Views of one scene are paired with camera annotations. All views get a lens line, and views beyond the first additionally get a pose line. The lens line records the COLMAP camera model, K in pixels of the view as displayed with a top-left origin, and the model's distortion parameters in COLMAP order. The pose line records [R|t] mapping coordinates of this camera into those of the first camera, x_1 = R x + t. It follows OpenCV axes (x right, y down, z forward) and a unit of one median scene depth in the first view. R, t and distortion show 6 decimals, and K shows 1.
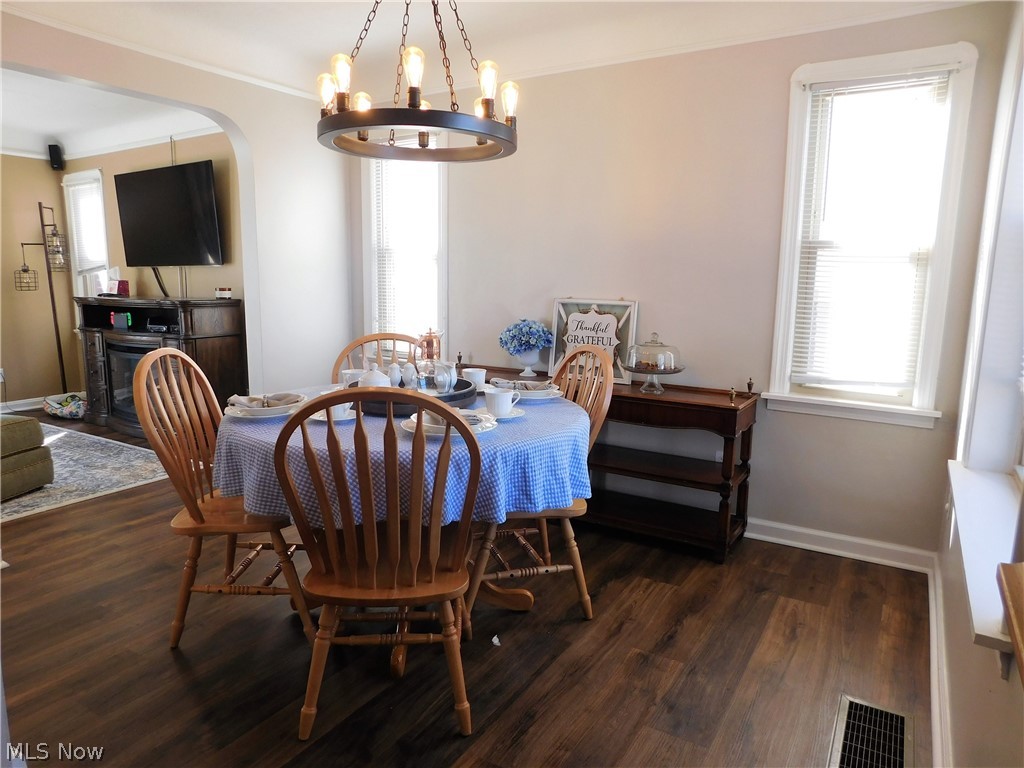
lens RADIAL K [[681.6, 0, 512.0], [0, 681.6, 384.0], [0, 0, 1]] dist [-0.049703, 0.003533]
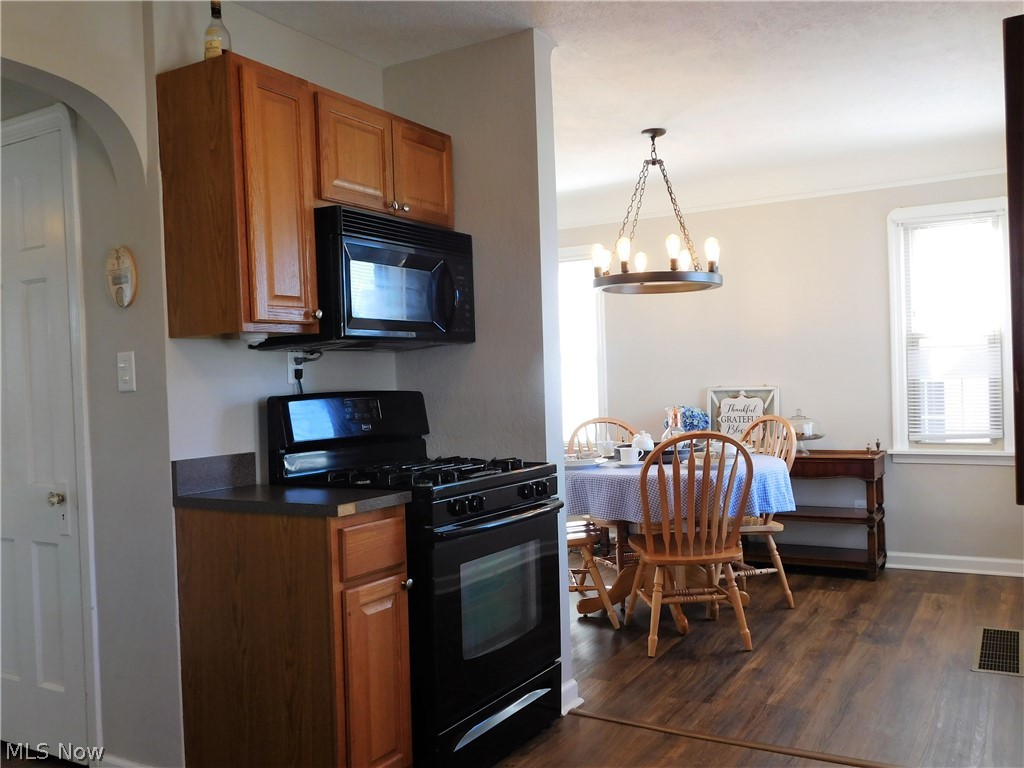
lens RADIAL K [[893.1, 0, 512.0], [0, 893.1, 384.0], [0, 0, 1]] dist [-0.009159, -0.007143]
pose [[0.998652, -0.048378, 0.018824, -0.419829], [0.050638, 0.987671, -0.148125, 0.117064], [-0.011426, 0.148878, 0.988790, -0.781173]]
